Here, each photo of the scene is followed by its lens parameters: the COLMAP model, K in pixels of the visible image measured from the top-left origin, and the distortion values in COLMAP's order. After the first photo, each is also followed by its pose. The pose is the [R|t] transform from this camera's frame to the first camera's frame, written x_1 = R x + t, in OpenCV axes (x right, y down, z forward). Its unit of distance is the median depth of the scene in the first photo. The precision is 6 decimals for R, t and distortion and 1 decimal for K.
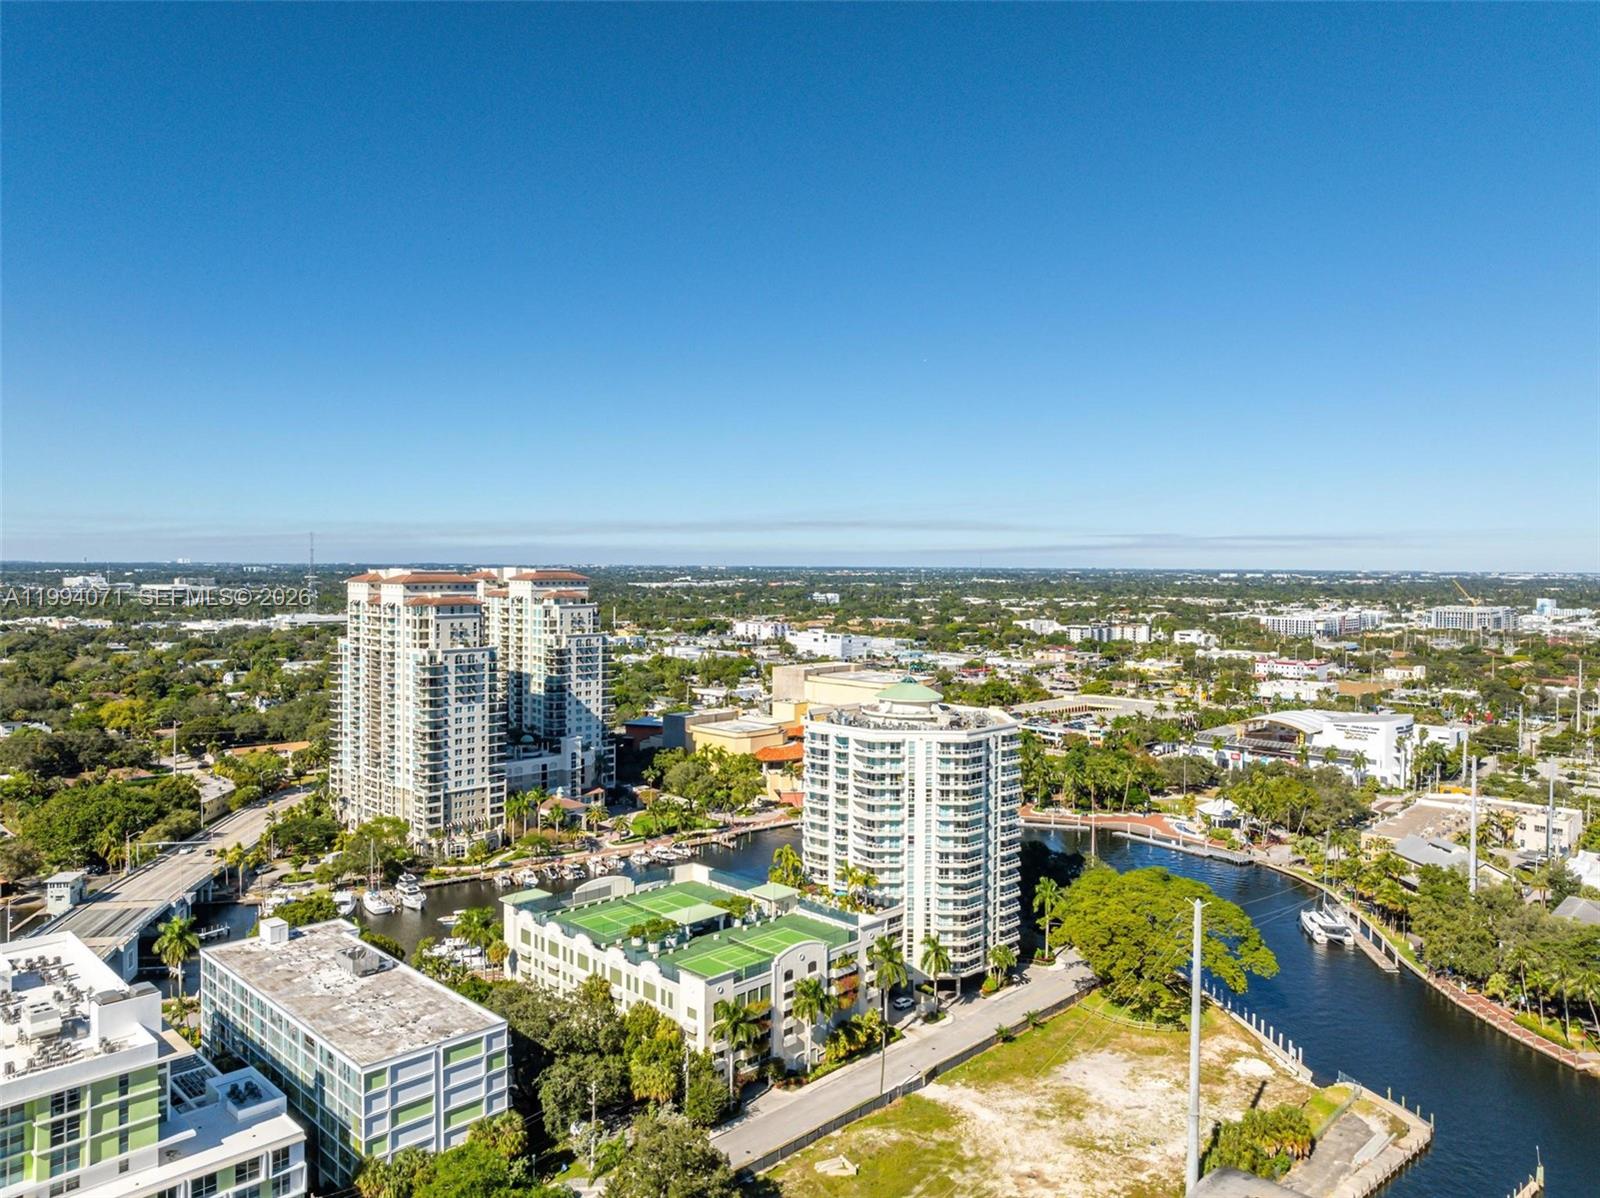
lens RADIAL K [[1123.8, 0, 801.9], [0, 1123.8, 588.1], [0, 0, 1]] dist [-0.006139, 0.000329]
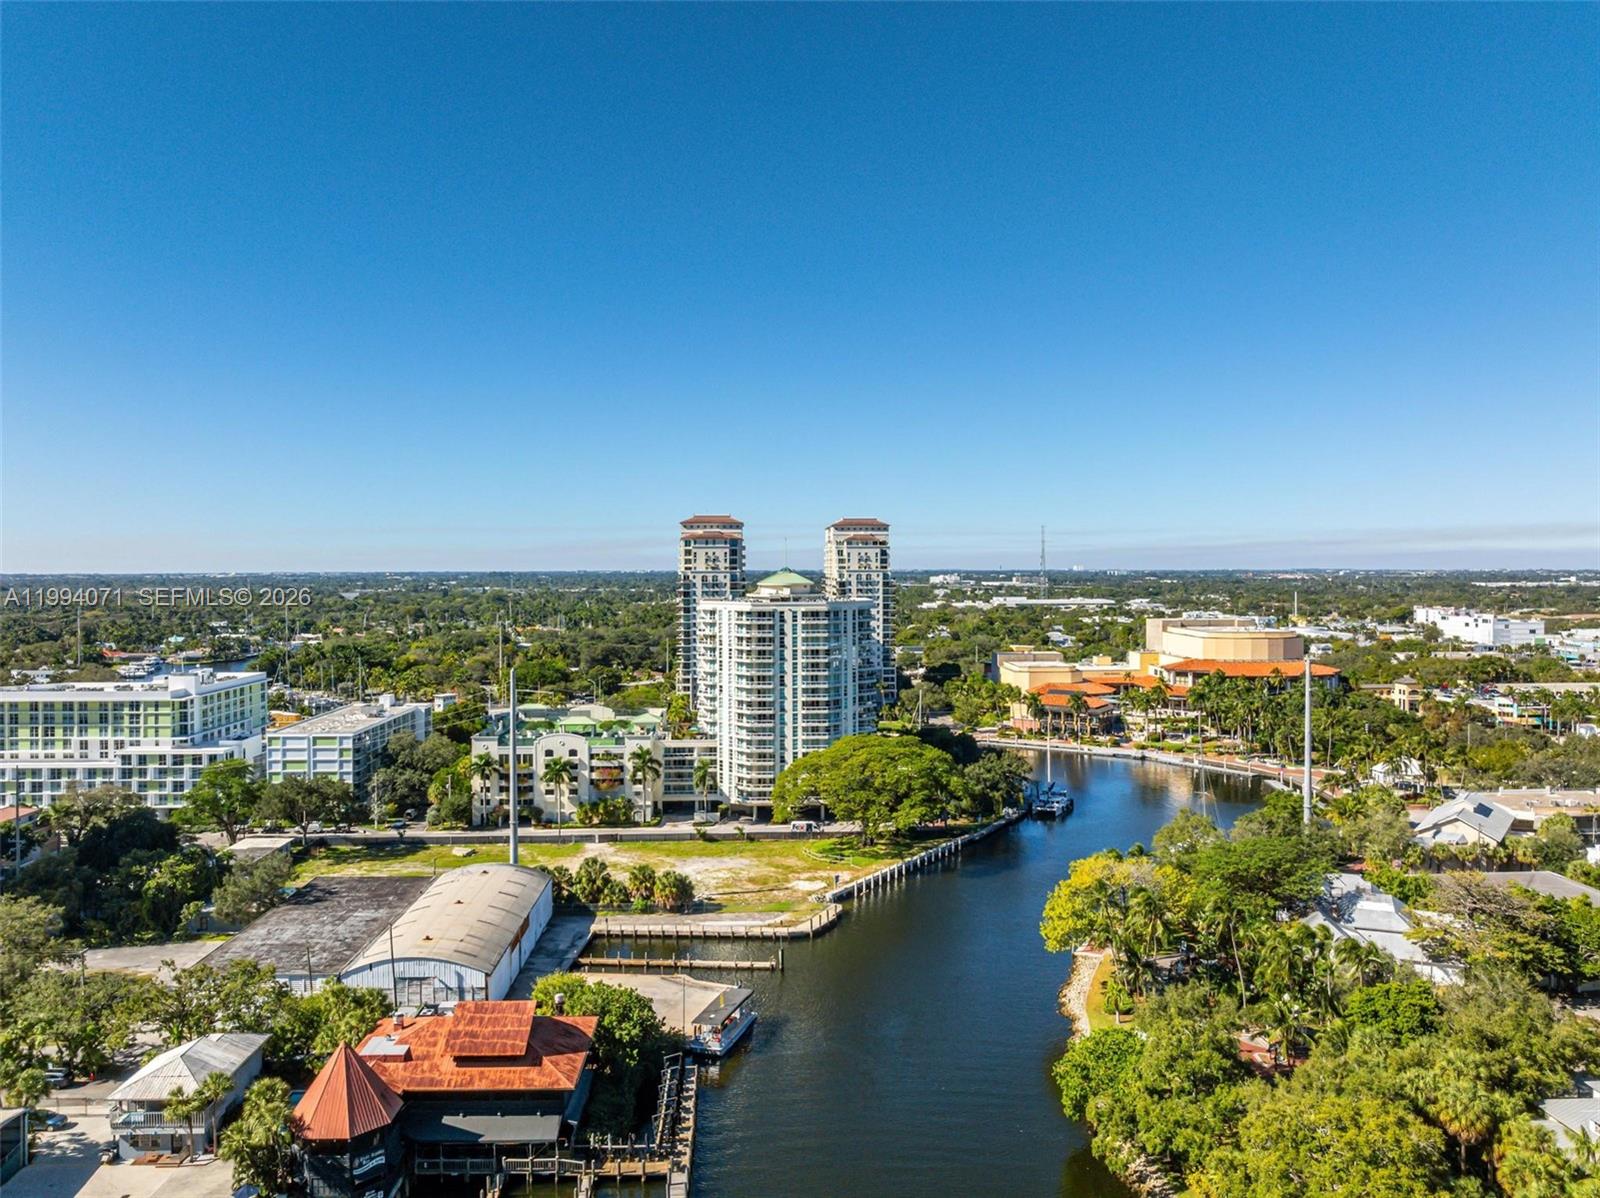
lens RADIAL K [[1140.1, 0, 799.2], [0, 1140.1, 574.3], [0, 0, 1]] dist [-0.018761, -0.001035]
pose [[0.724483, -0.006013, -0.689266, 1.034783], [-0.007606, 0.999831, -0.016716, 0.116878], [0.689250, 0.017353, 0.724315, 0.137134]]
